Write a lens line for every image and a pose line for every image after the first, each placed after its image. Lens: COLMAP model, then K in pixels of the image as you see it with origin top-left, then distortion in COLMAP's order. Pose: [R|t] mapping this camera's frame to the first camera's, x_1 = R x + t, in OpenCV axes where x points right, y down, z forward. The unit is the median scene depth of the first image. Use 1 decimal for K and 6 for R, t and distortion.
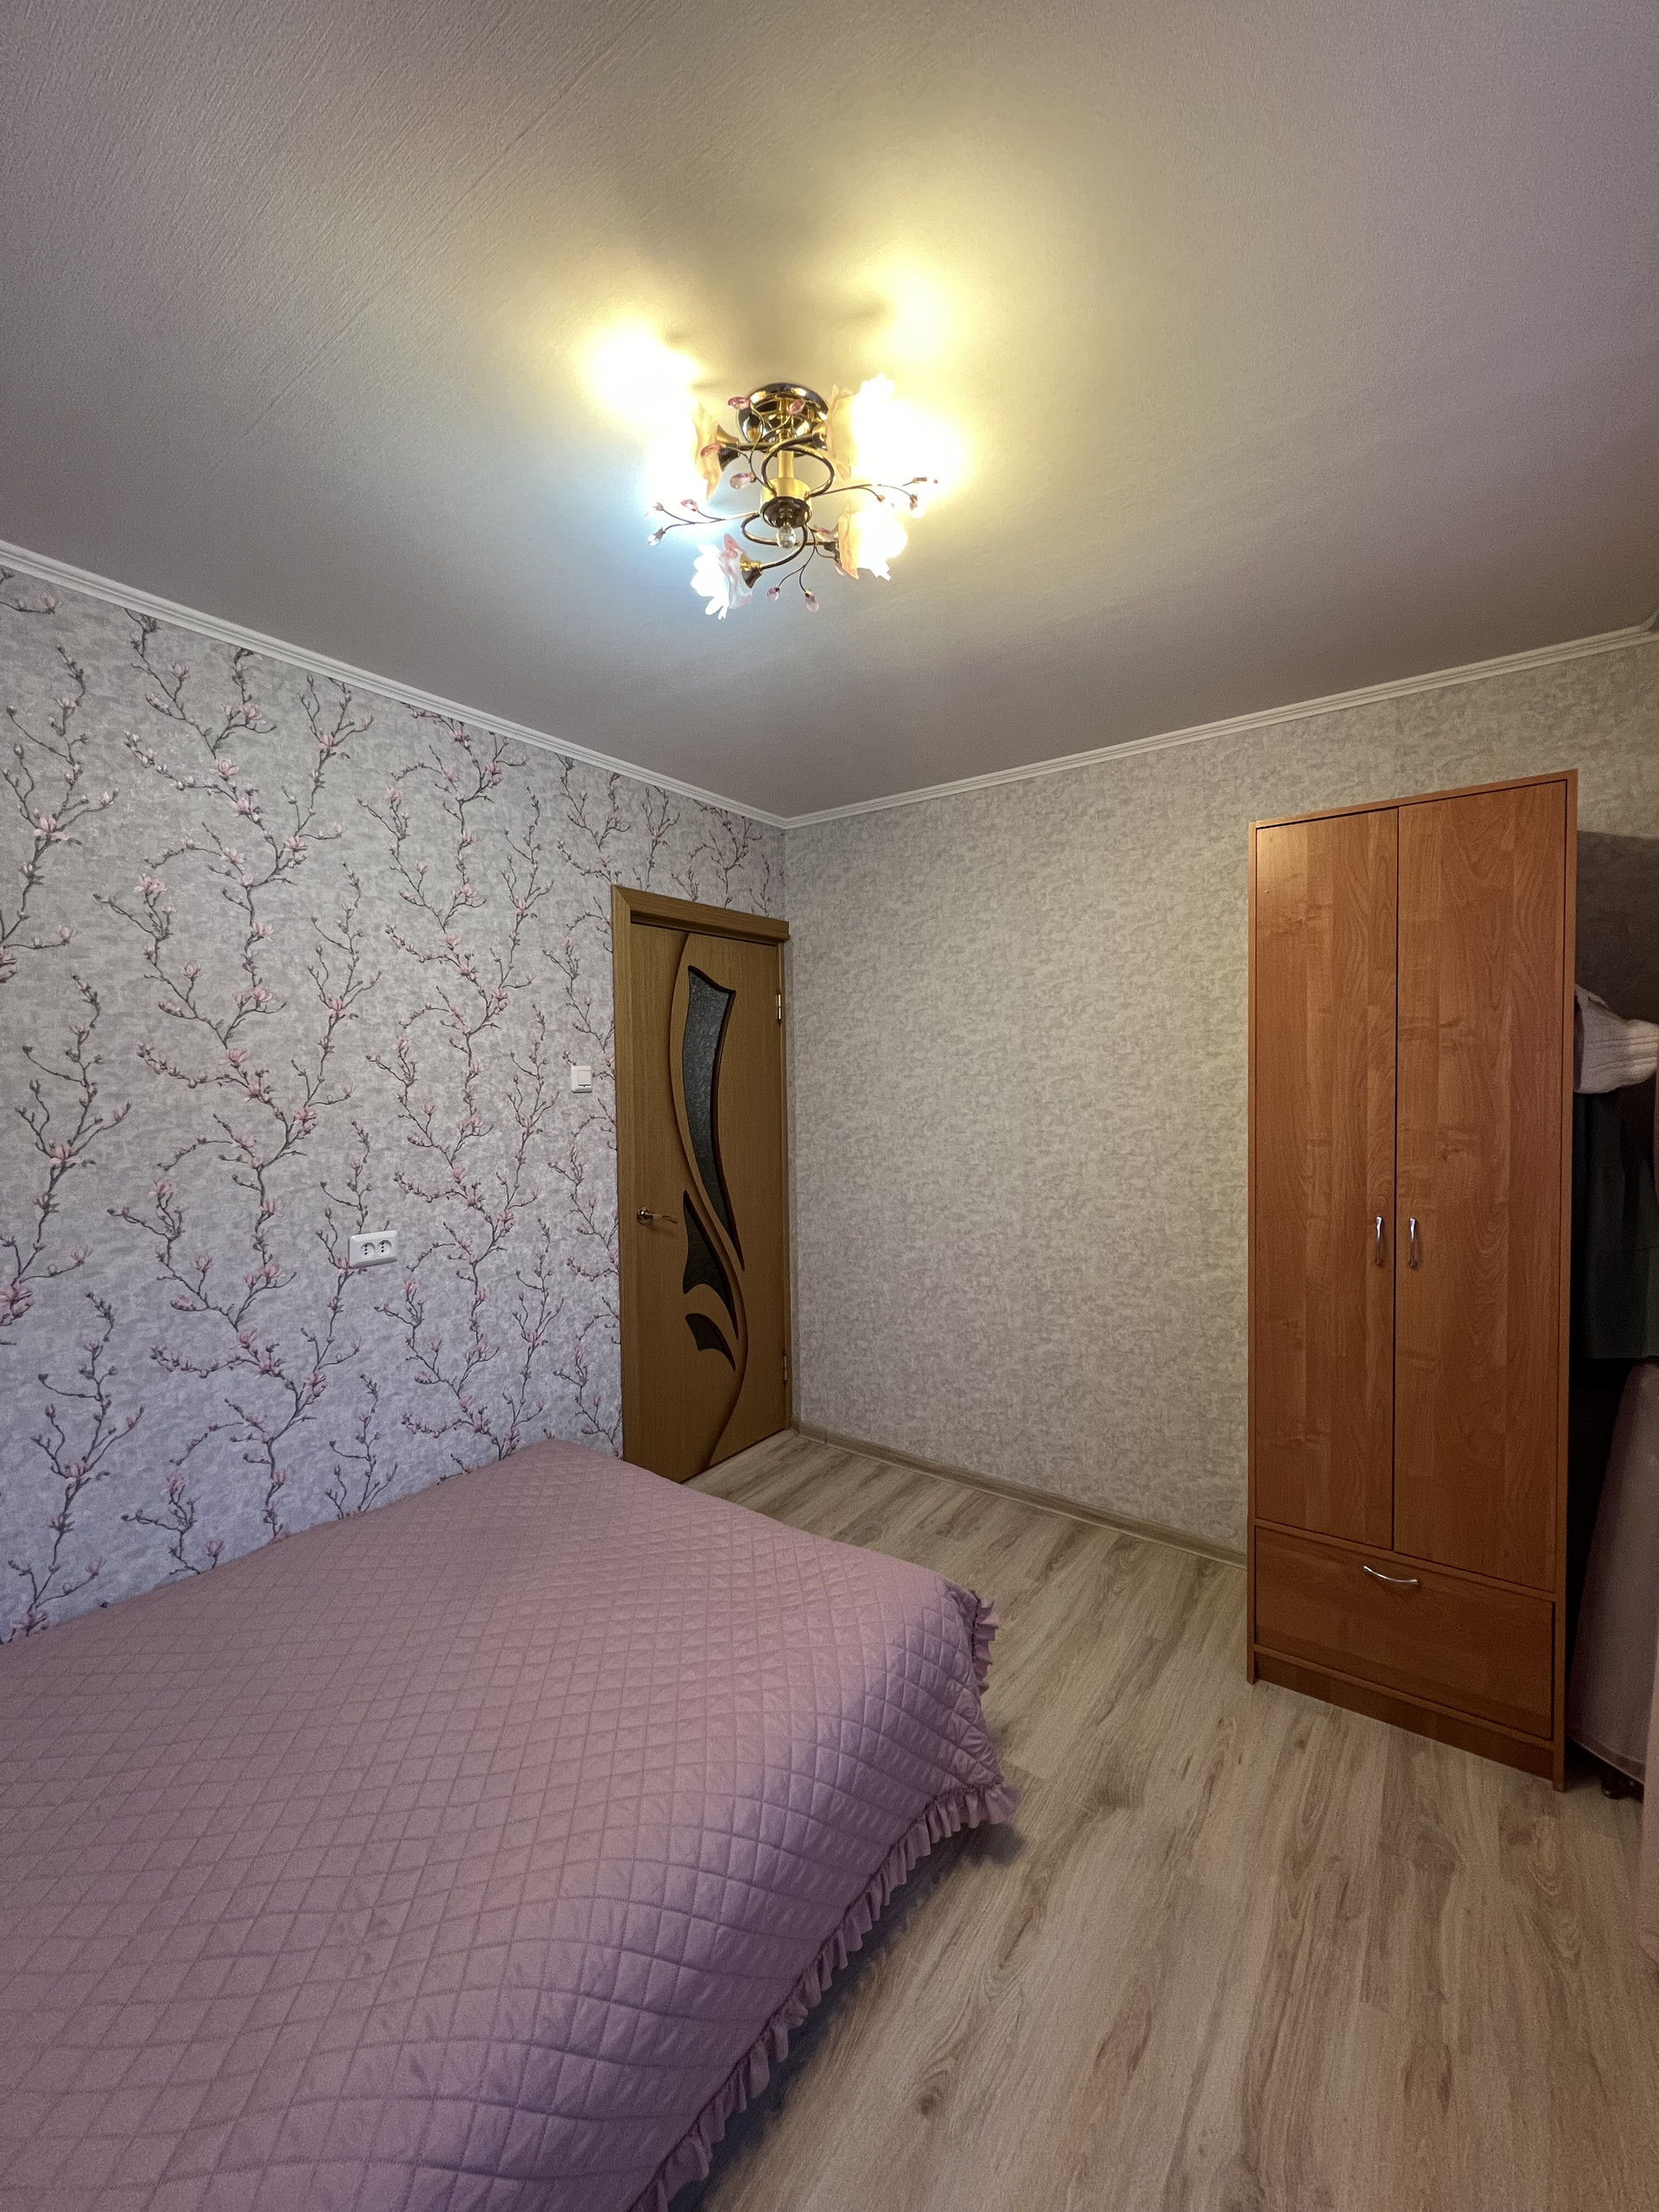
lens RADIAL K [[884.0, 0, 836.1], [0, 884.0, 1102.8], [0, 0, 1]] dist [-0.002595, 0.000428]
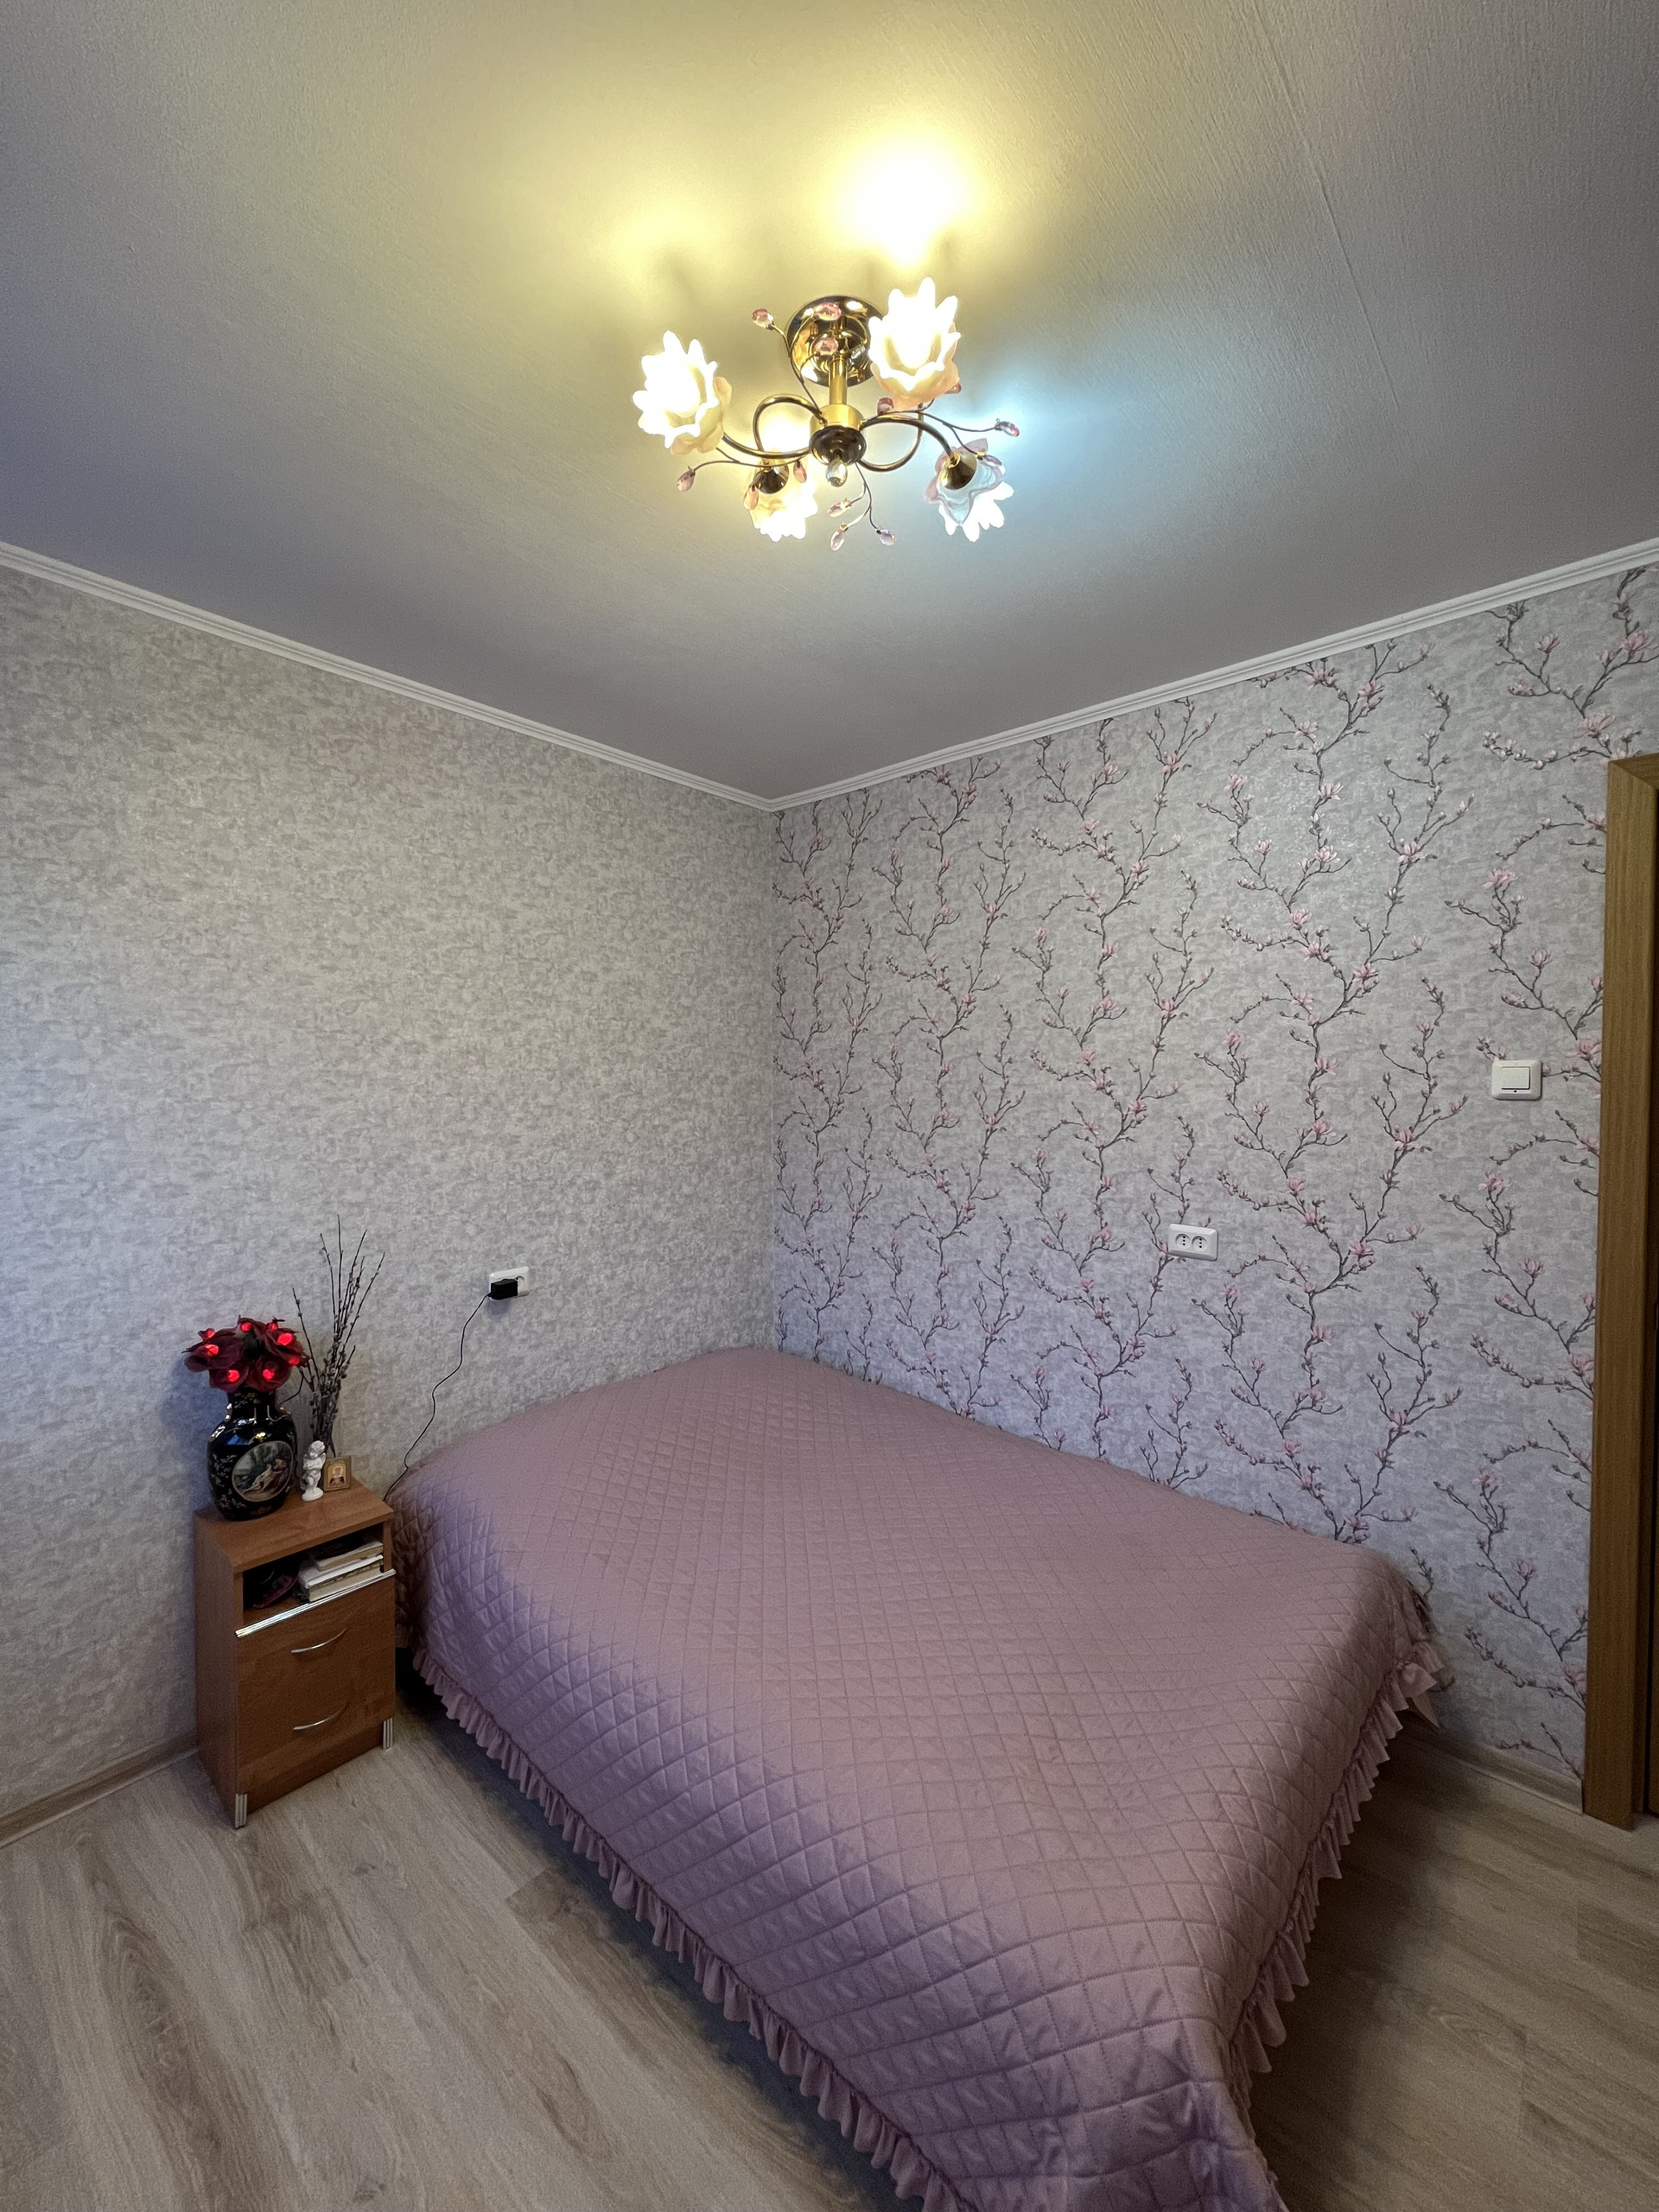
lens RADIAL K [[884.0, 0, 832.3], [0, 884.0, 1102.3], [0, 0, 1]] dist [-0.002595, 0.000428]
pose [[-0.093375, 0.044040, -0.994656, 0.421797], [-0.030451, 0.998428, 0.047066, -0.025258], [0.995165, 0.034683, -0.091887, 0.540609]]
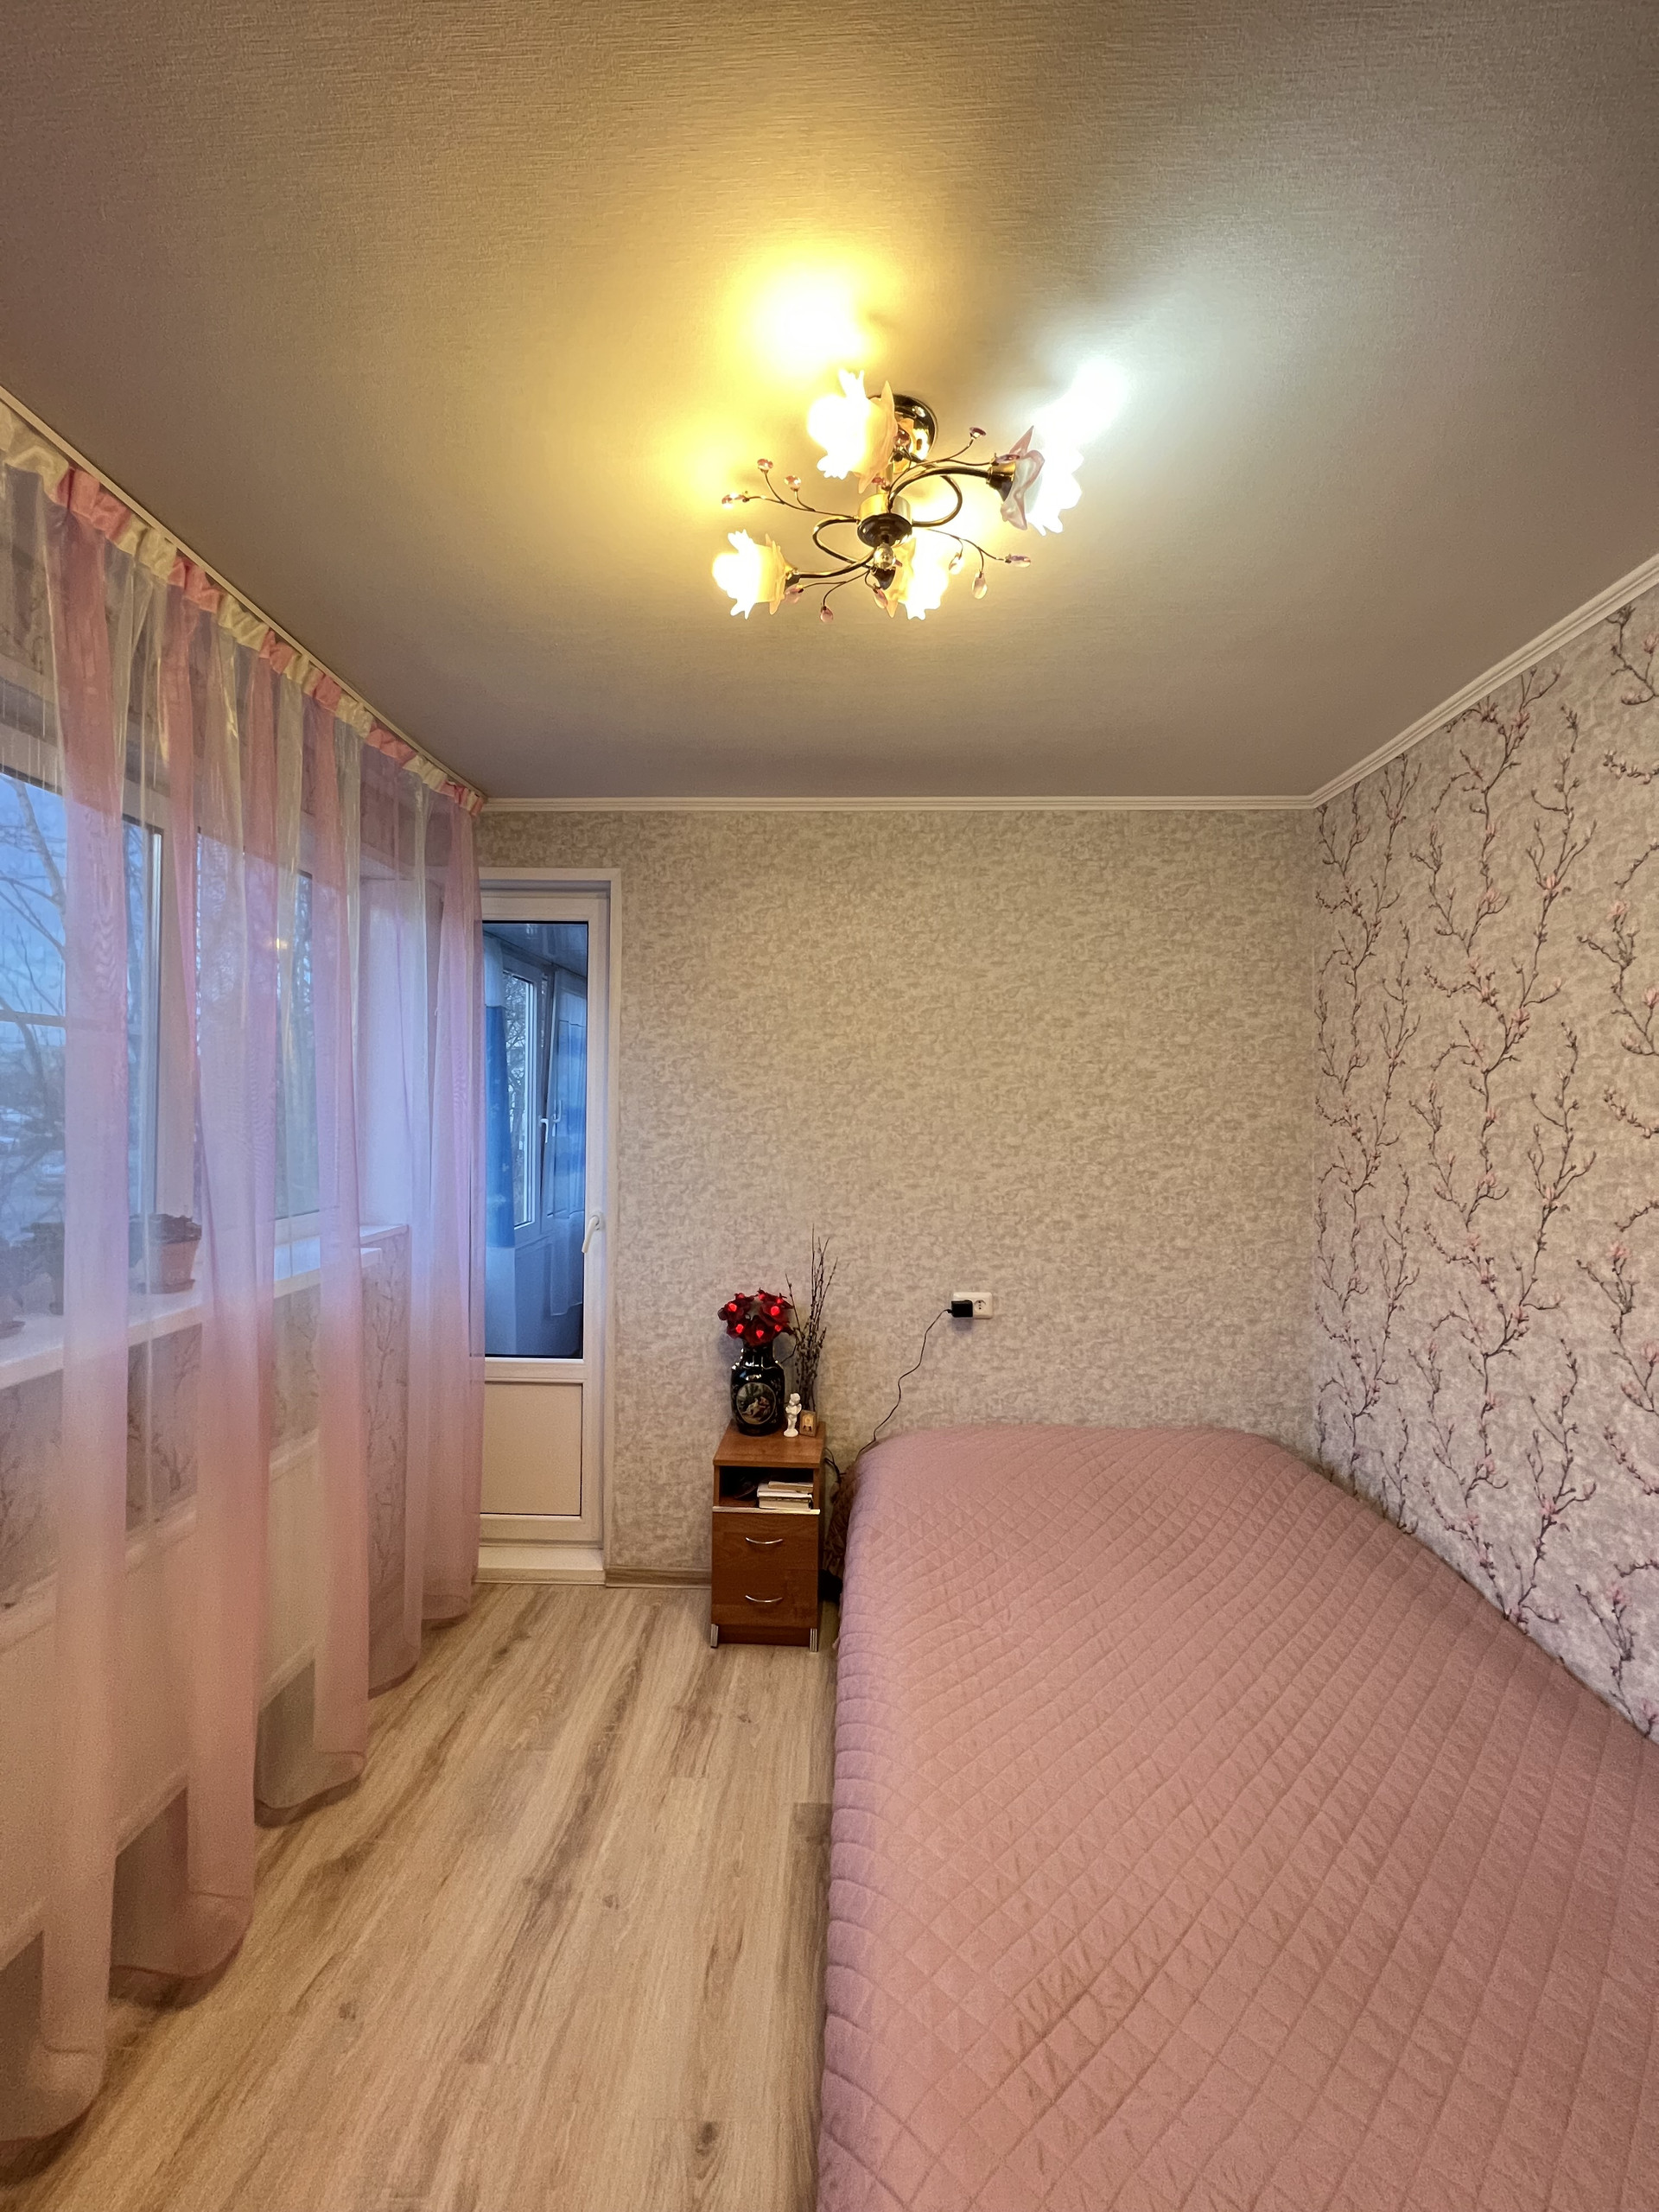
lens RADIAL K [[884.0, 0, 831.0], [0, 884.0, 1101.8], [0, 0, 1]] dist [-0.002595, 0.000428]
pose [[-0.833378, 0.006717, -0.552663, 0.250031], [-0.011801, 0.999482, 0.029944, -0.046175], [0.552577, 0.031476, -0.832867, 0.871542]]
